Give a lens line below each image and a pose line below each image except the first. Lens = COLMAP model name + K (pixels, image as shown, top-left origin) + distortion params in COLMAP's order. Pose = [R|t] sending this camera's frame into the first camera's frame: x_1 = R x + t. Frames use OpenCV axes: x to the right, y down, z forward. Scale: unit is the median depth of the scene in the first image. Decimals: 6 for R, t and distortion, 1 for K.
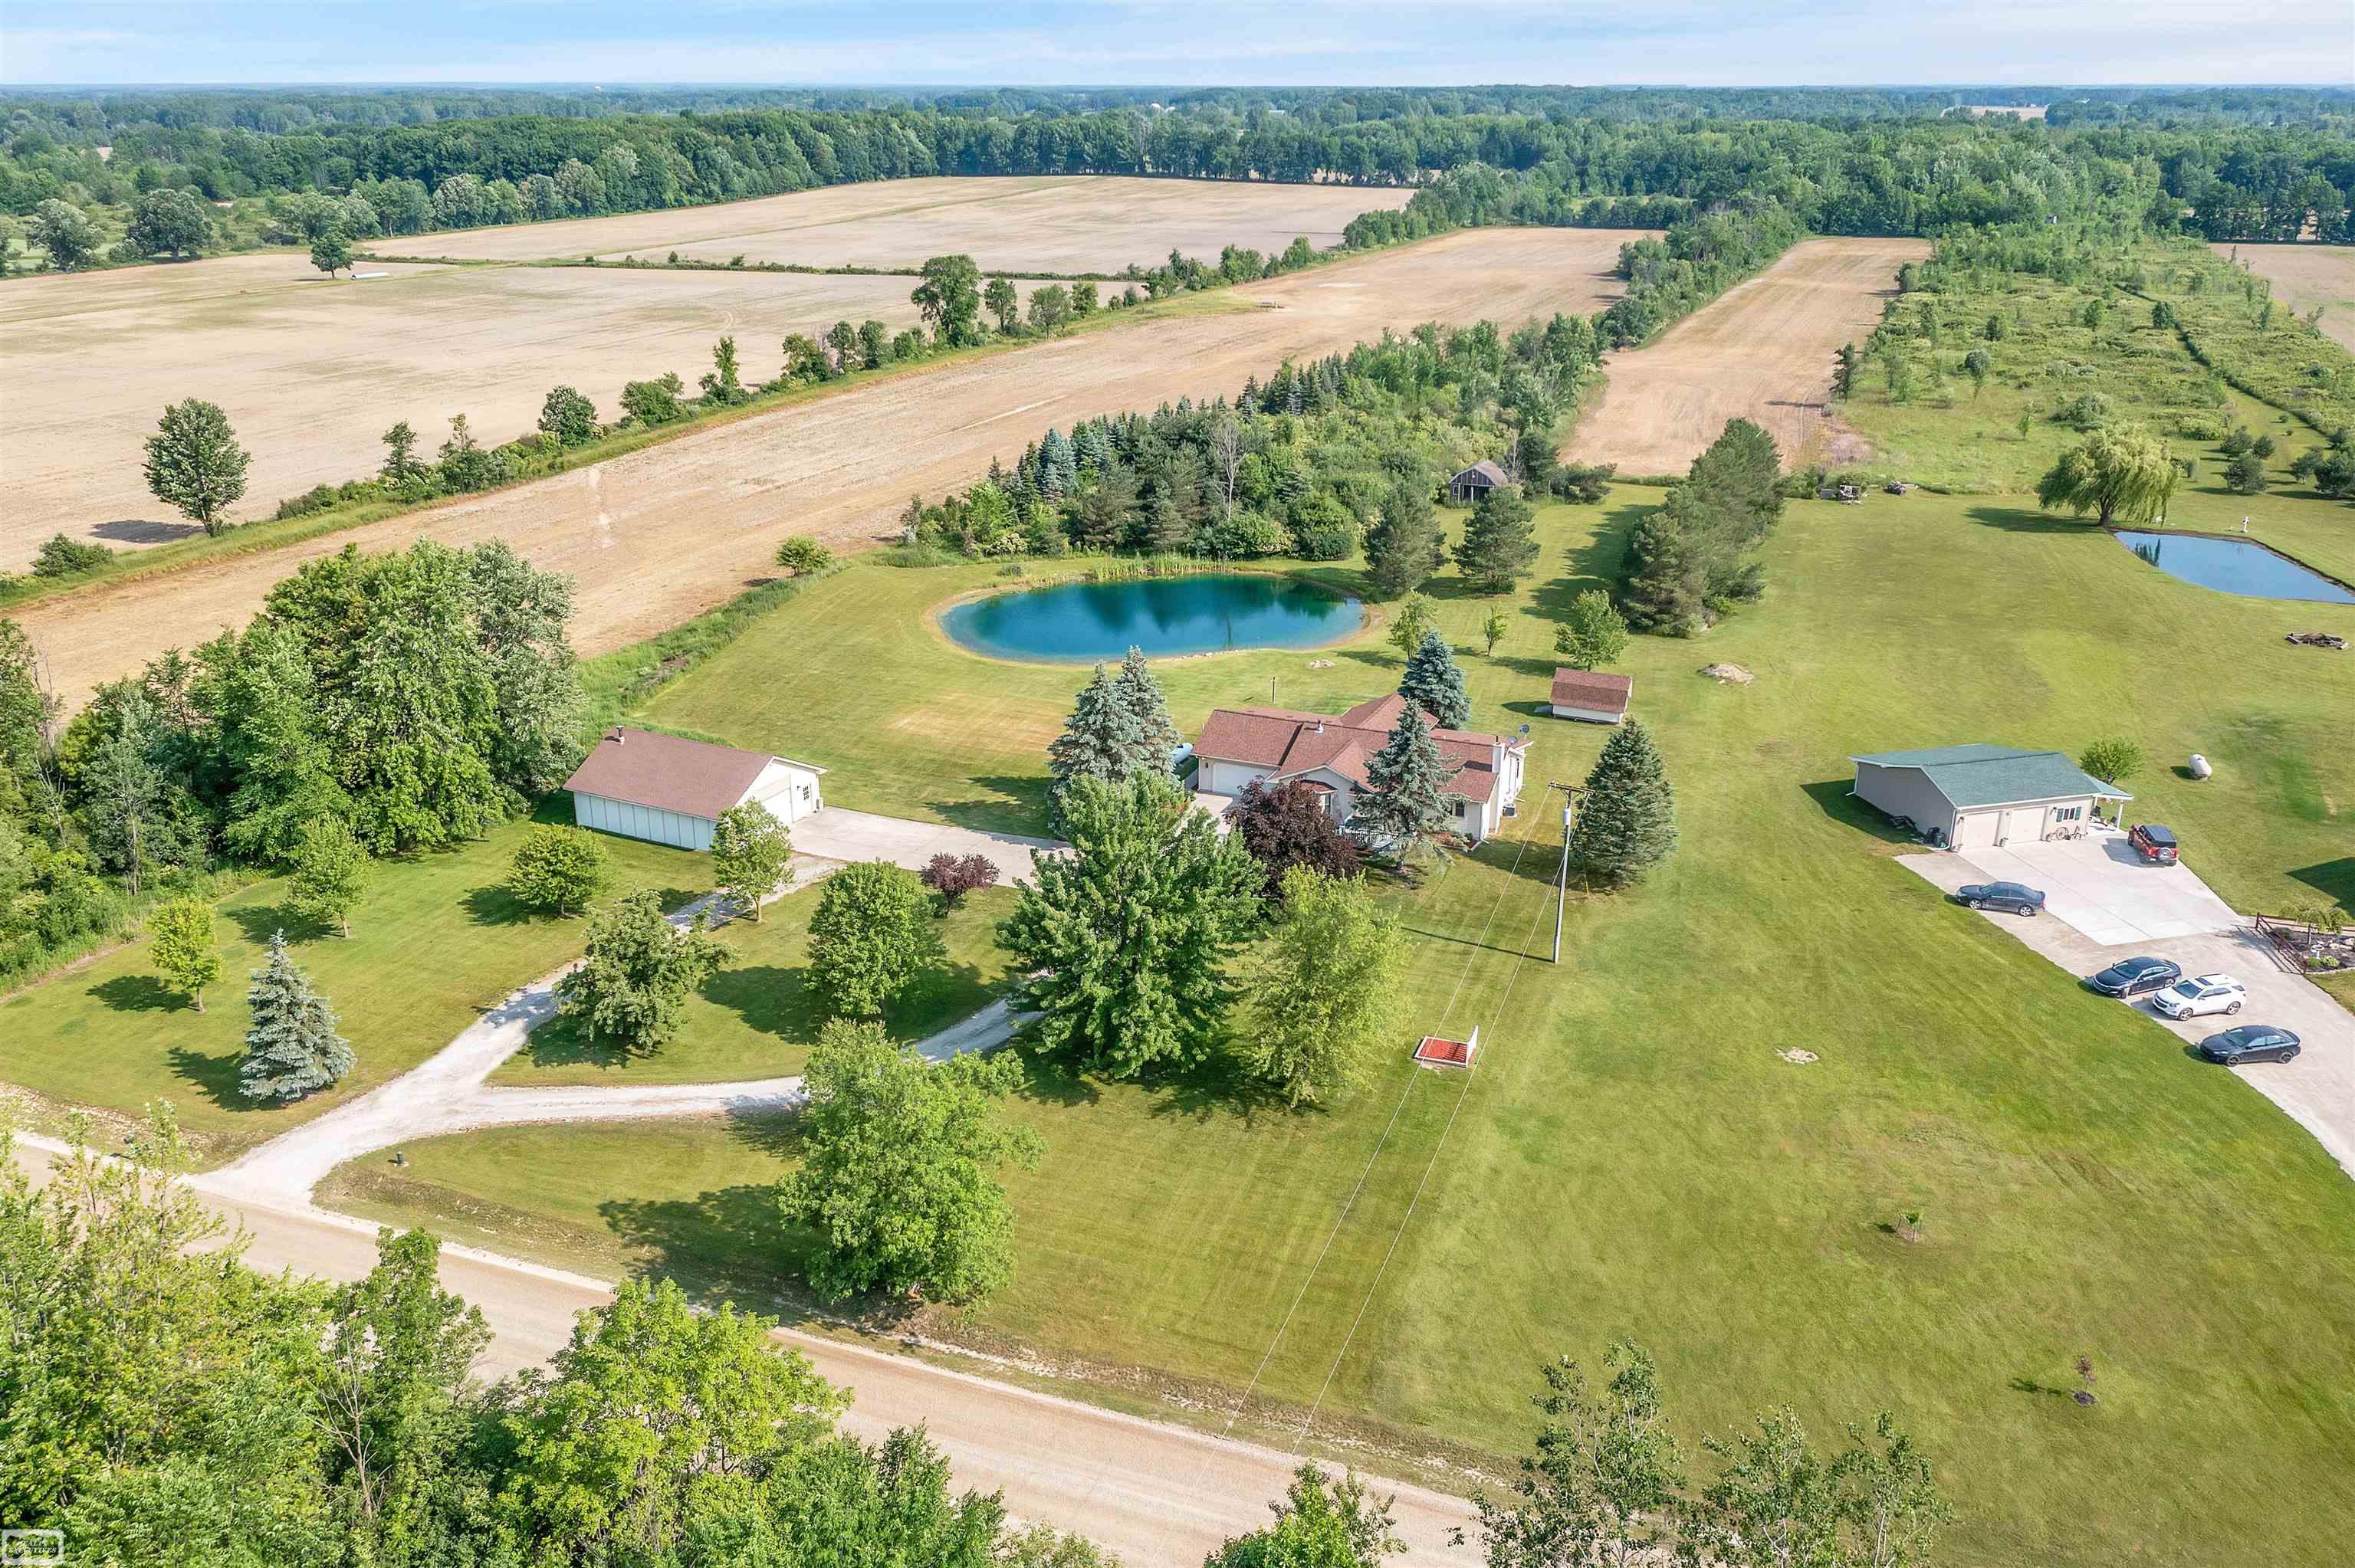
lens RADIAL K [[1943.3, 0, 1183.1], [0, 1943.3, 722.7], [0, 0, 1]] dist [-0.009479, 0.018110]
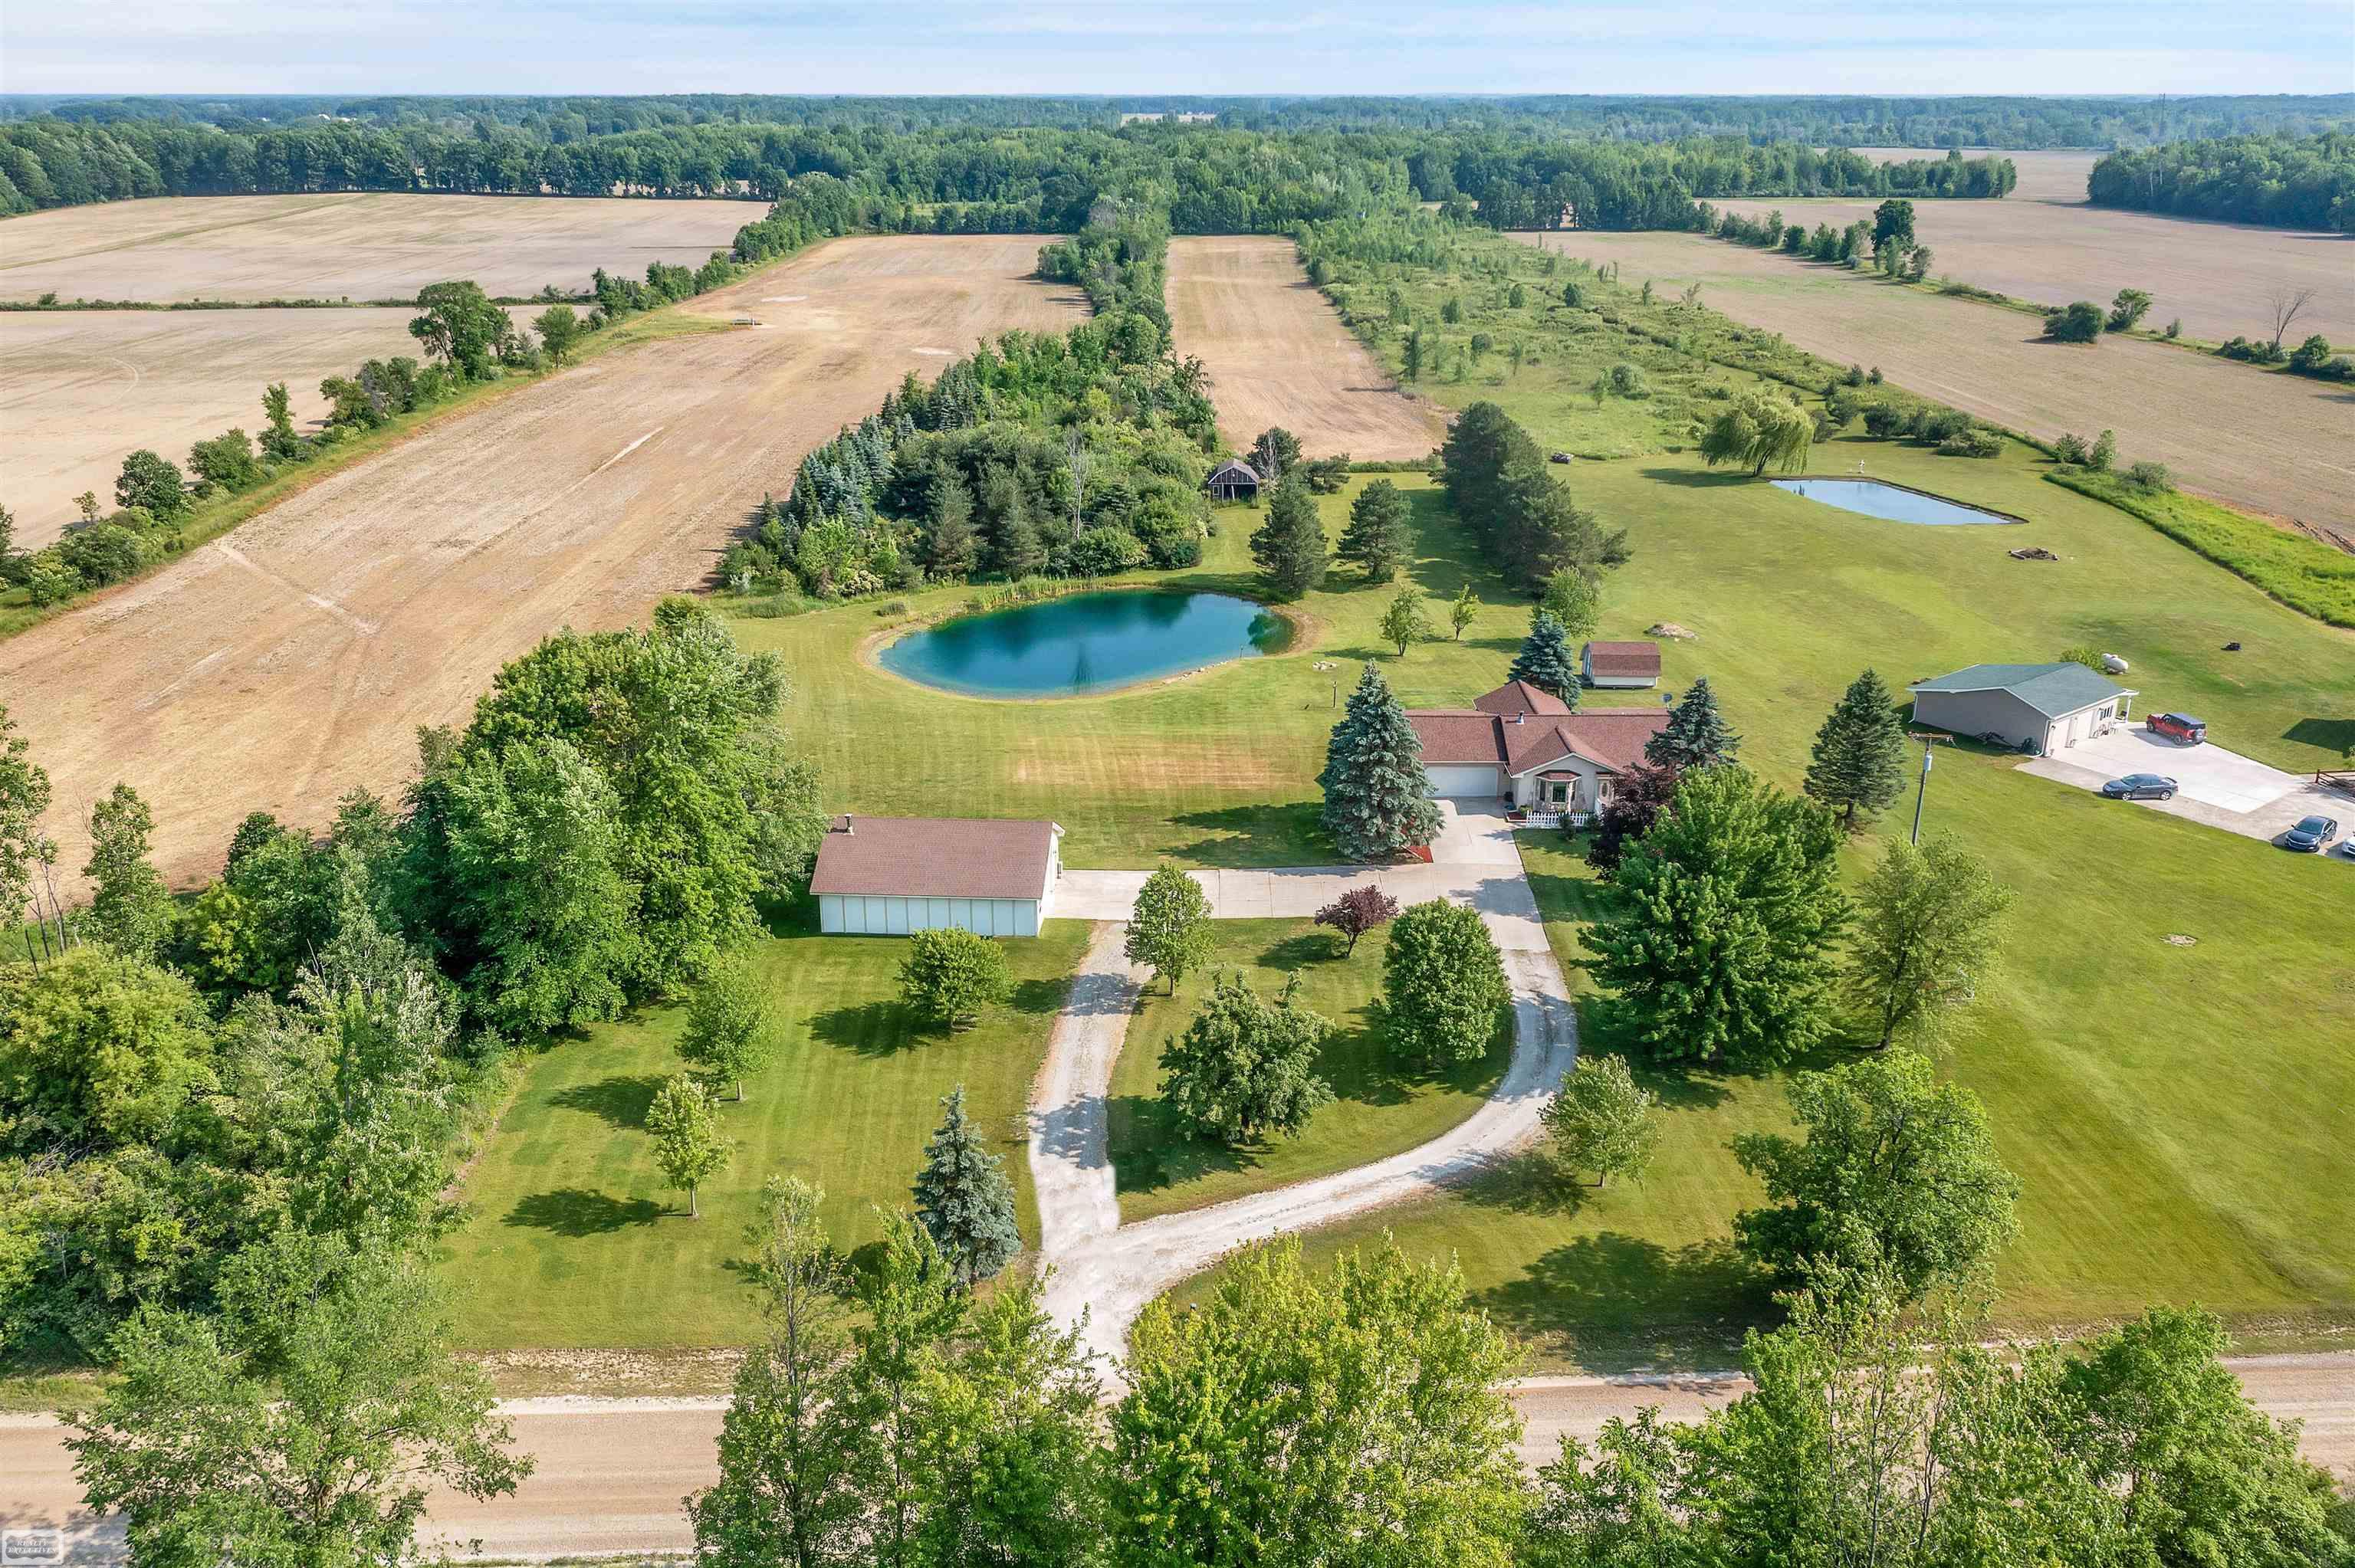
lens RADIAL K [[1943.3, 0, 1183.1], [0, 1943.3, 722.7], [0, 0, 1]] dist [-0.009479, 0.018110]
pose [[0.917377, -0.122232, 0.378785, -0.127444], [0.123824, 0.992097, 0.020256, -0.010138], [-0.378268, 0.028320, 0.925263, 0.032681]]
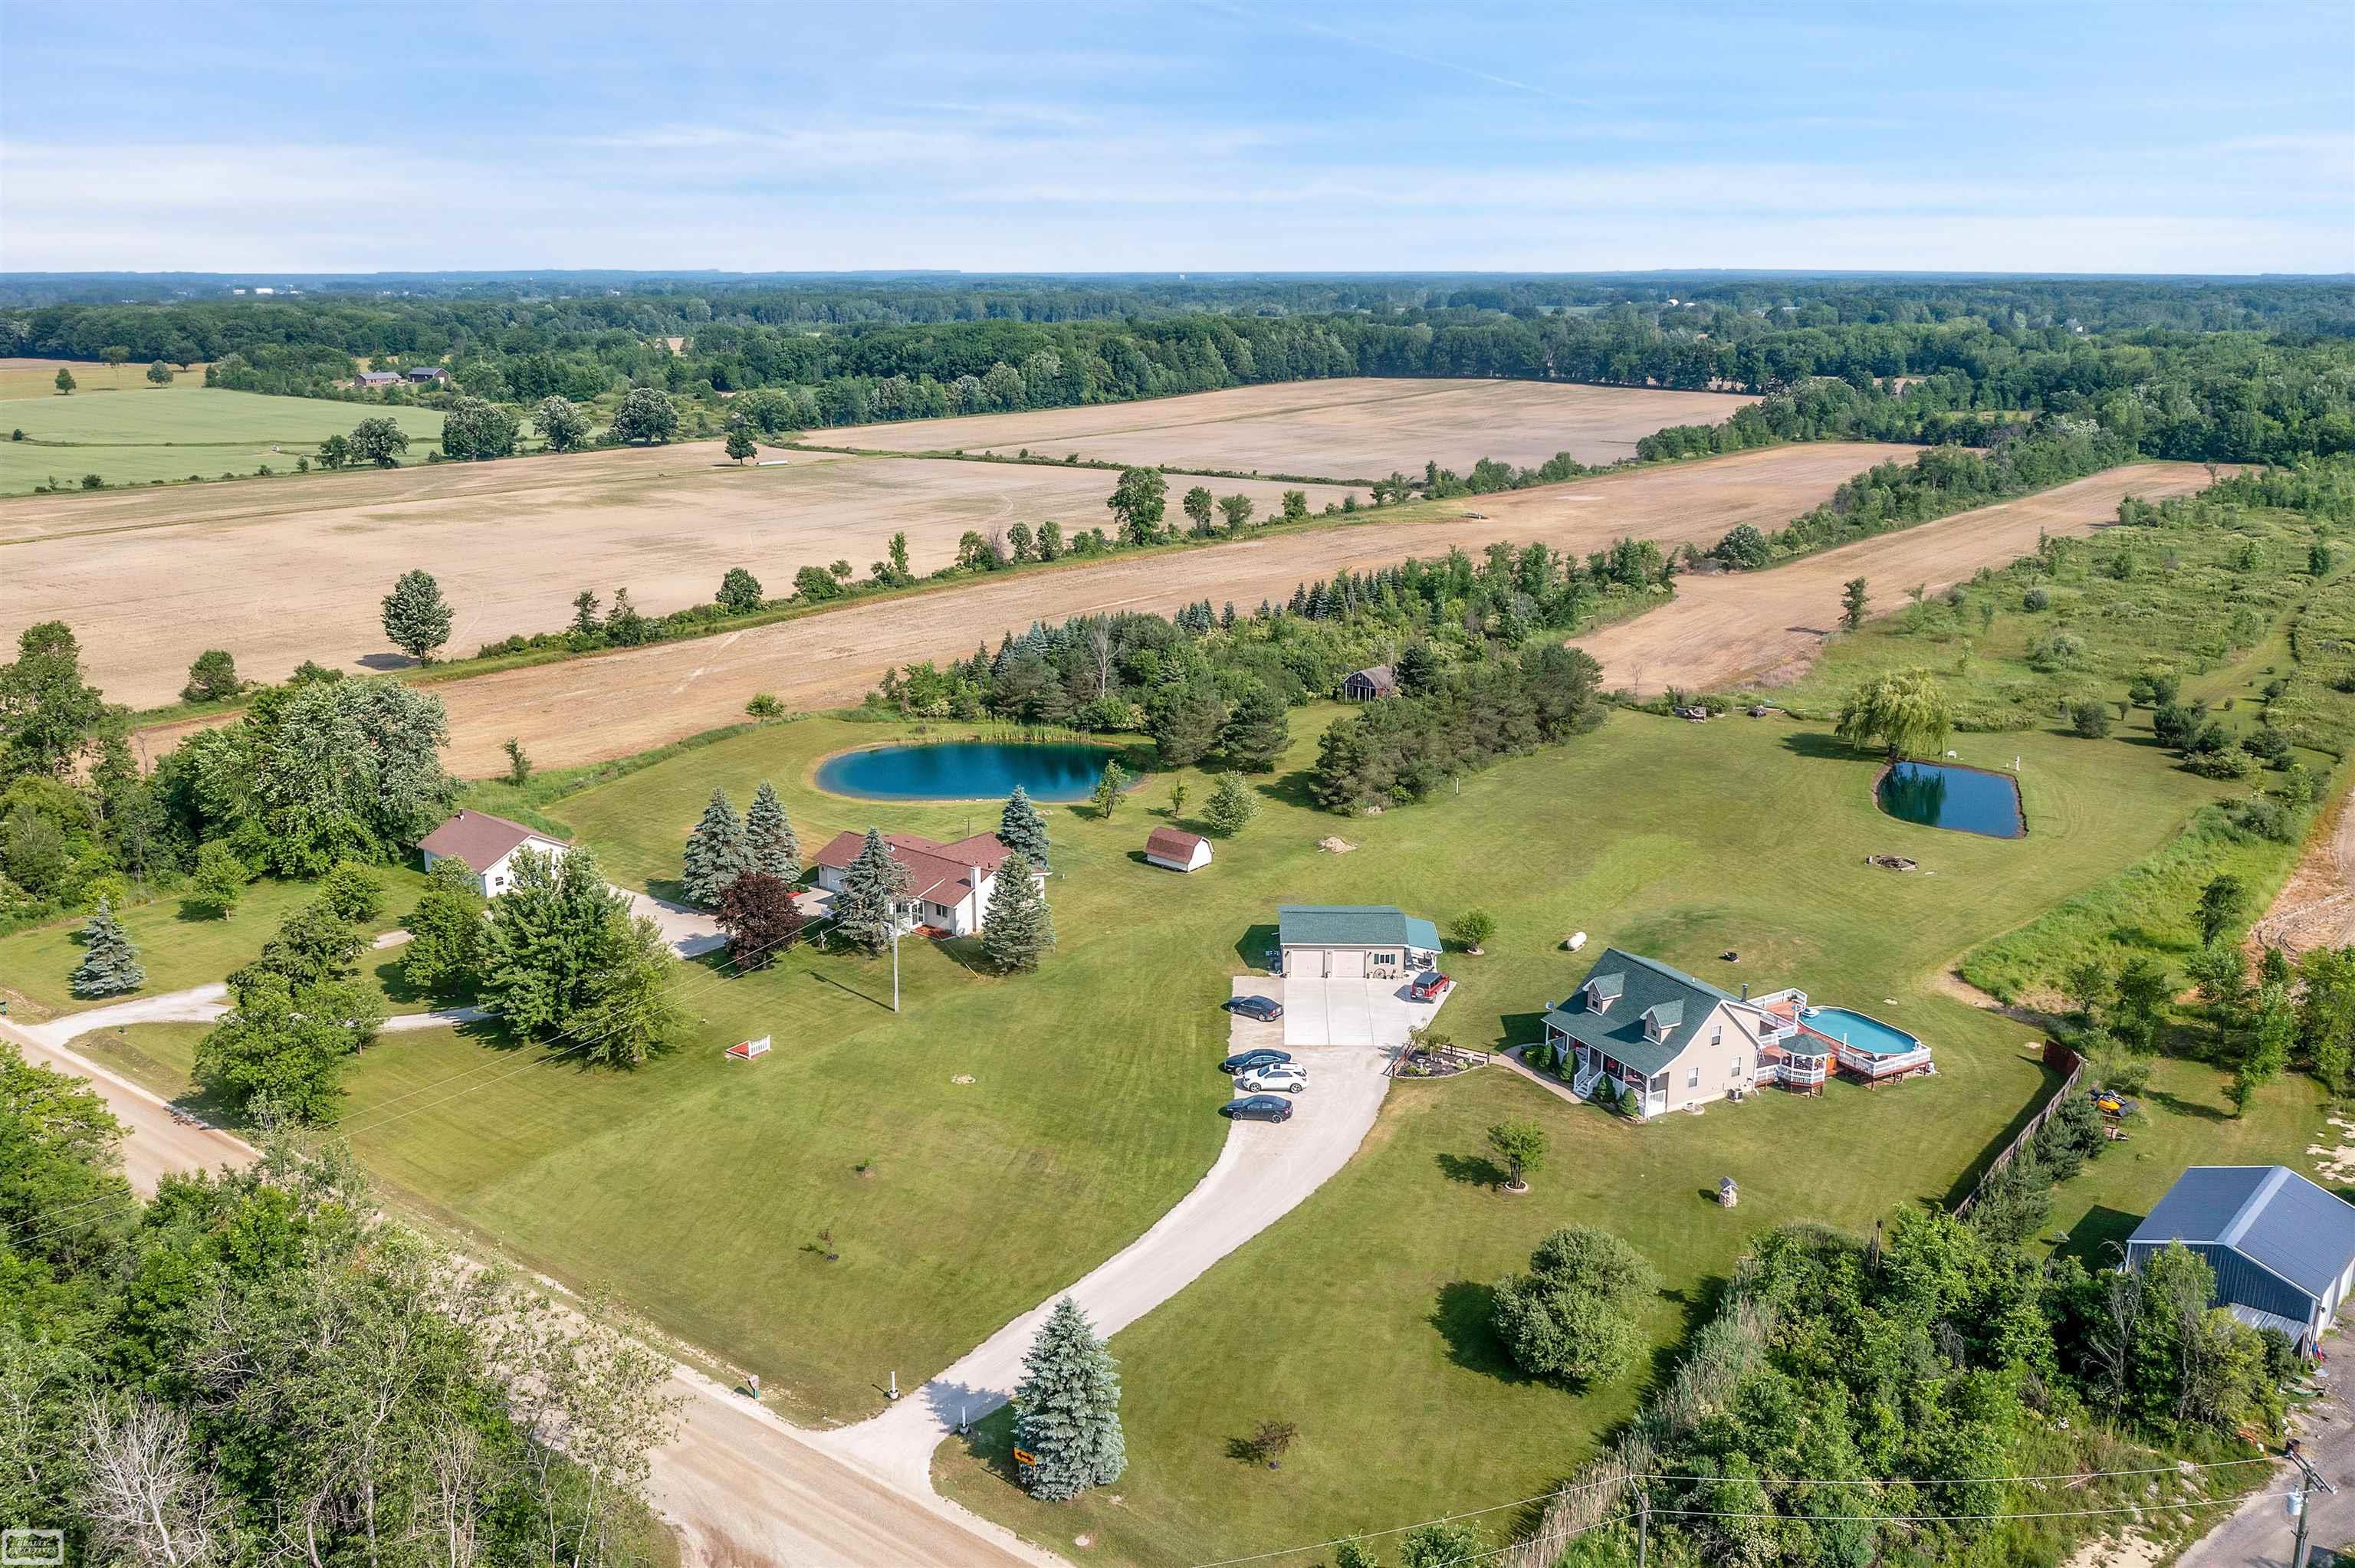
lens RADIAL K [[1943.3, 0, 1183.1], [0, 1943.3, 722.7], [0, 0, 1]] dist [-0.009479, 0.018110]
pose [[0.959510, 0.064871, -0.274101, 0.172238], [-0.089073, 0.993061, -0.076781, 0.000407], [0.267218, 0.098087, 0.958631, -0.077199]]
